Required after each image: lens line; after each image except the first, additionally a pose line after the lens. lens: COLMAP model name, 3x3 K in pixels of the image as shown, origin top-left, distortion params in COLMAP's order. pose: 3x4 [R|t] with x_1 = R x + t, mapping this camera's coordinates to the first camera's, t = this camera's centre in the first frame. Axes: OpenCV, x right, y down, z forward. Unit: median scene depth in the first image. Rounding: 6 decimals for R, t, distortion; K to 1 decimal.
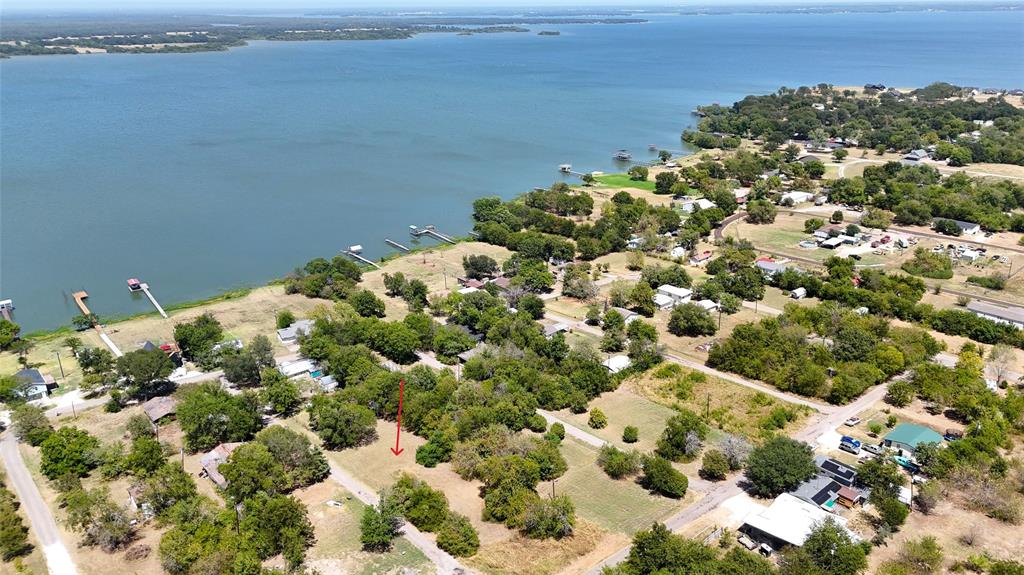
lens RADIAL K [[757.3, 0, 513.6], [0, 757.3, 287.8], [0, 0, 1]] dist [0.073971, -0.069677]
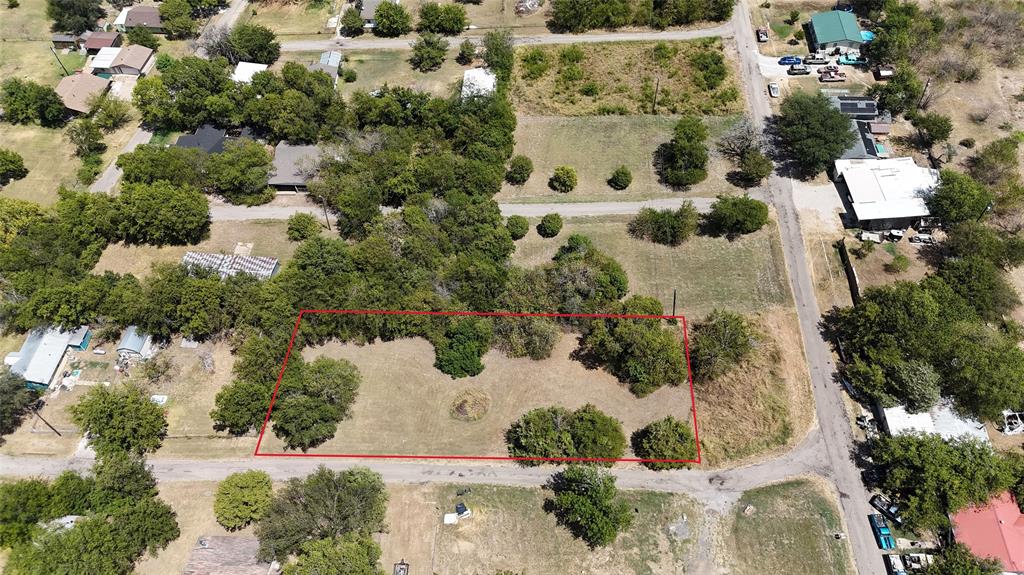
lens RADIAL K [[757.3, 0, 516.9], [0, 757.3, 285.9], [0, 0, 1]] dist [0.073971, -0.069677]
pose [[0.692308, -0.573938, 0.437384, -0.233719], [0.260811, 0.764172, 0.589931, -0.150989], [-0.672820, -0.294340, 0.678732, 0.364873]]
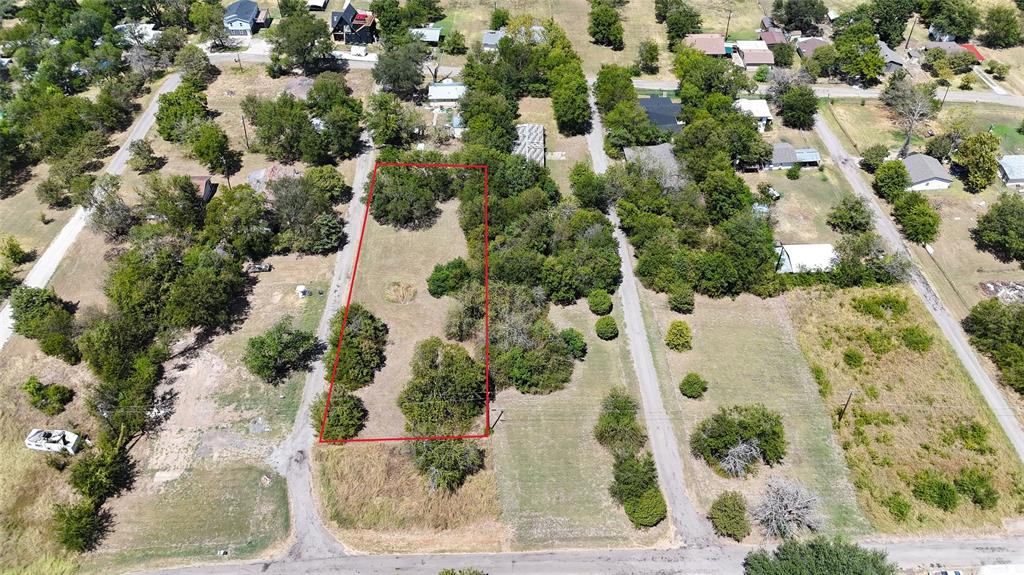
lens RADIAL K [[757.3, 0, 512.7], [0, 757.3, 290.0], [0, 0, 1]] dist [0.073971, -0.069677]
pose [[0.778302, 0.451098, -0.436758, 0.202151], [-0.216128, 0.845558, 0.488181, -0.117357], [0.589521, -0.285556, 0.755594, 0.311590]]
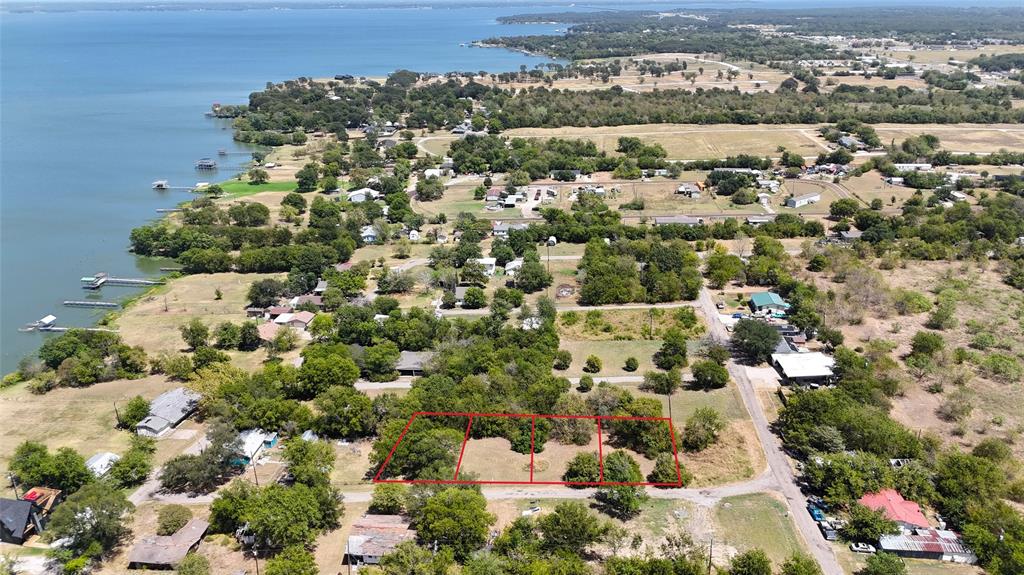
lens RADIAL K [[757.3, 0, 515.1], [0, 757.3, 289.7], [0, 0, 1]] dist [0.073971, -0.069677]
pose [[0.711724, -0.251636, 0.655841, -0.512509], [0.248640, 0.963438, 0.099830, -0.057481], [-0.656983, 0.092017, 0.748269, 0.164179]]
